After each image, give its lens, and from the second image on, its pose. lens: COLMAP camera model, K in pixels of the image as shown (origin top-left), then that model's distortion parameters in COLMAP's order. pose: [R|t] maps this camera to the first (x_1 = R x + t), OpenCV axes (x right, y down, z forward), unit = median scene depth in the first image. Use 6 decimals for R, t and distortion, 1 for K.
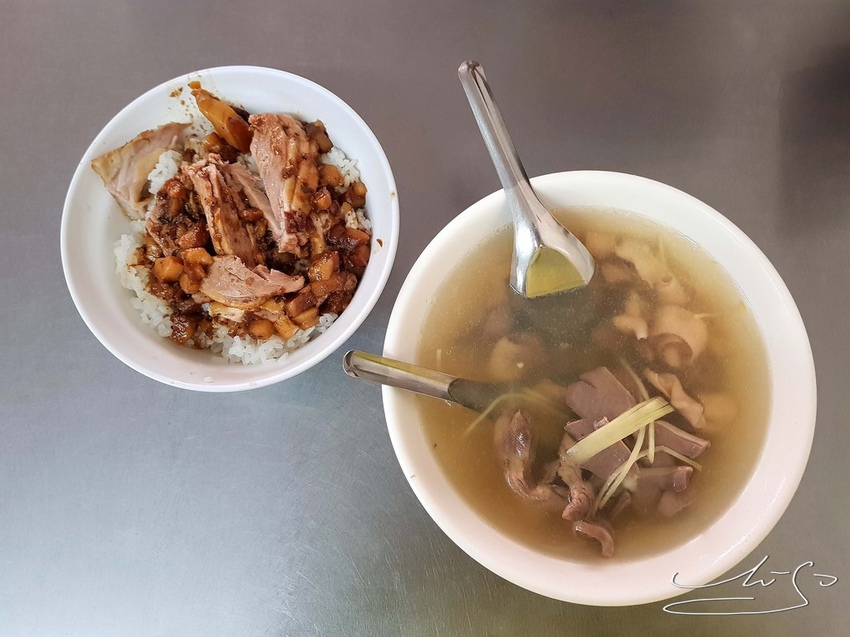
lens RADIAL K [[701.3, 0, 425.0], [0, 701.3, 318.5], [0, 0, 1]] dist [-0.008832, 0.009658]
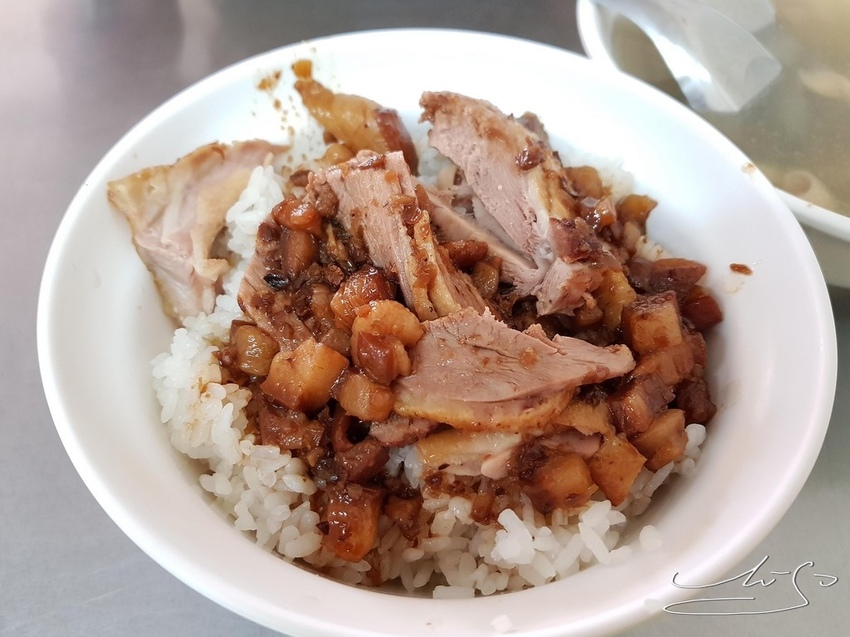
lens RADIAL K [[701.3, 0, 425.0], [0, 701.3, 318.5], [0, 0, 1]] dist [-0.008832, 0.009658]
pose [[0.979864, -0.124974, 0.155721, -0.352840], [0.178608, 0.897247, -0.403792, 0.076984], [-0.089256, 0.423474, 0.901501, 0.600609]]
